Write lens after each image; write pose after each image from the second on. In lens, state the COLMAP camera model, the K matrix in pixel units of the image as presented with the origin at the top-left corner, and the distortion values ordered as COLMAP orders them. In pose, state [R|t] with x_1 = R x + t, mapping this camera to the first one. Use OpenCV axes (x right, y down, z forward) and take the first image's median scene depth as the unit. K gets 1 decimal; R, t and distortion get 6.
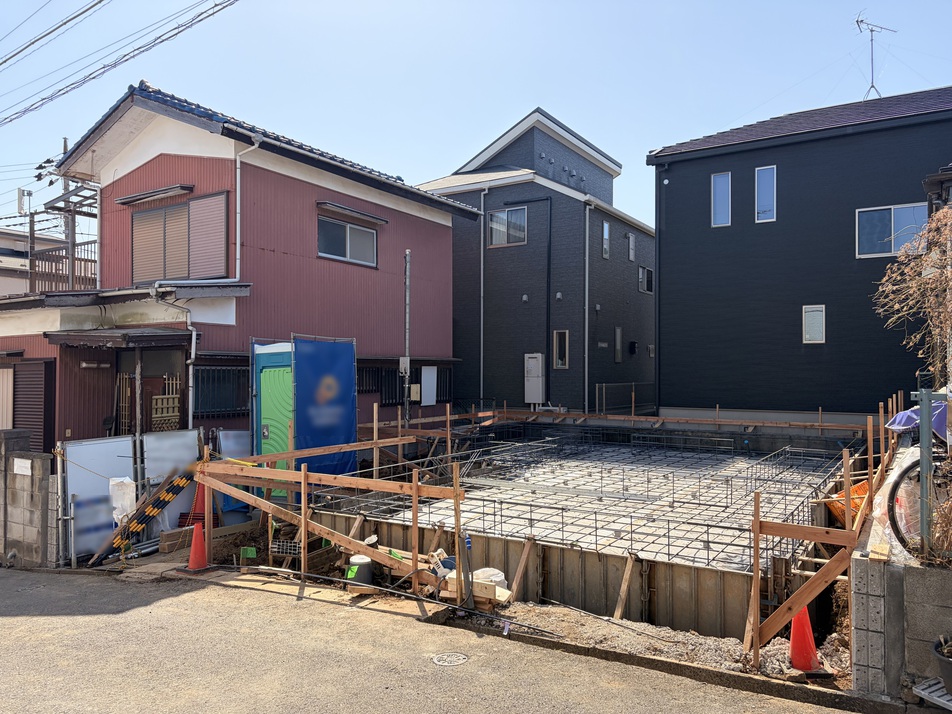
lens RADIAL K [[719.3, 0, 476.0], [0, 719.3, 357.0], [0, 0, 1]] dist [0.040326, -0.031385]
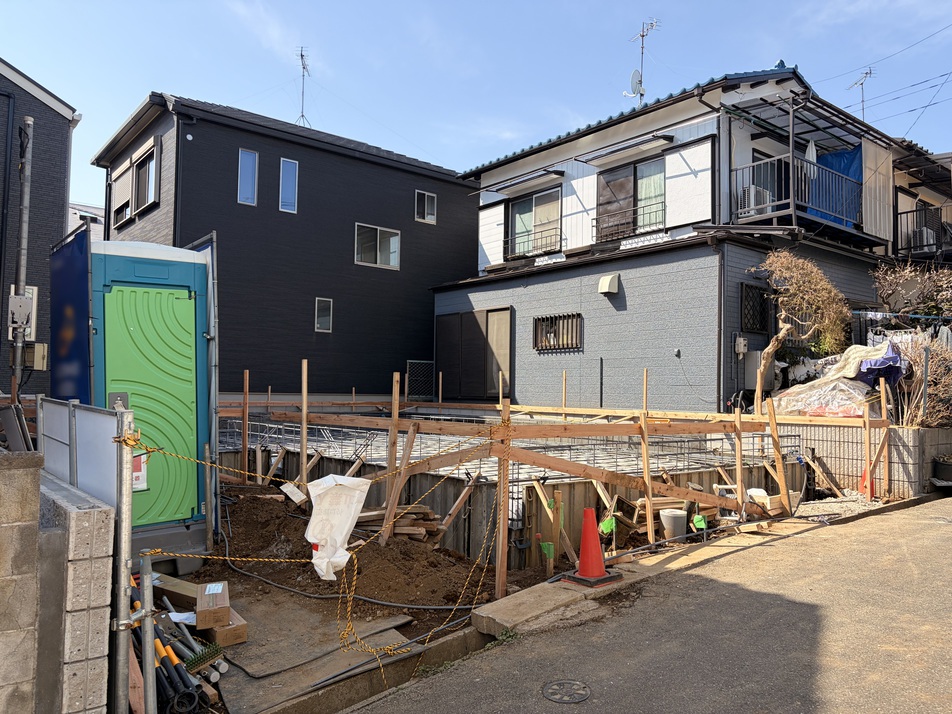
lens RADIAL K [[719.3, 0, 476.0], [0, 719.3, 357.0], [0, 0, 1]] dist [0.040326, -0.031385]
pose [[0.329461, 0.051545, 0.942761, -0.658374], [-0.034546, 0.998498, -0.042520, 0.076291], [-0.943537, -0.018560, 0.330747, 0.550084]]
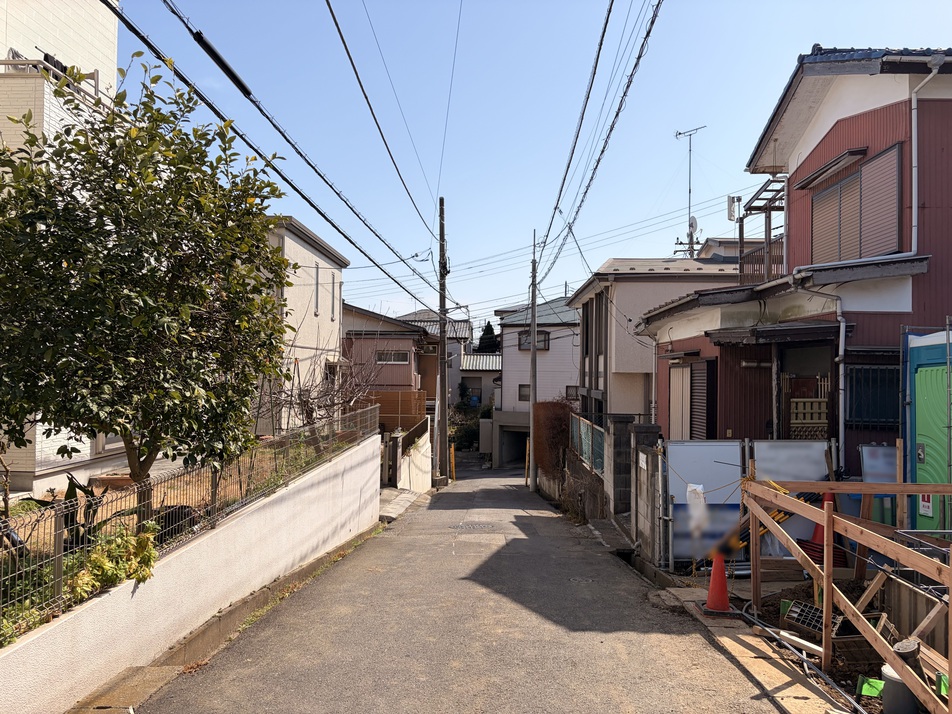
lens RADIAL K [[719.3, 0, 476.0], [0, 719.3, 357.0], [0, 0, 1]] dist [0.040326, -0.031385]
pose [[0.502565, -0.011500, -0.864463, 0.114284], [0.005038, 0.999934, -0.010373, 0.010376], [0.864525, 0.000858, 0.502590, 0.222910]]
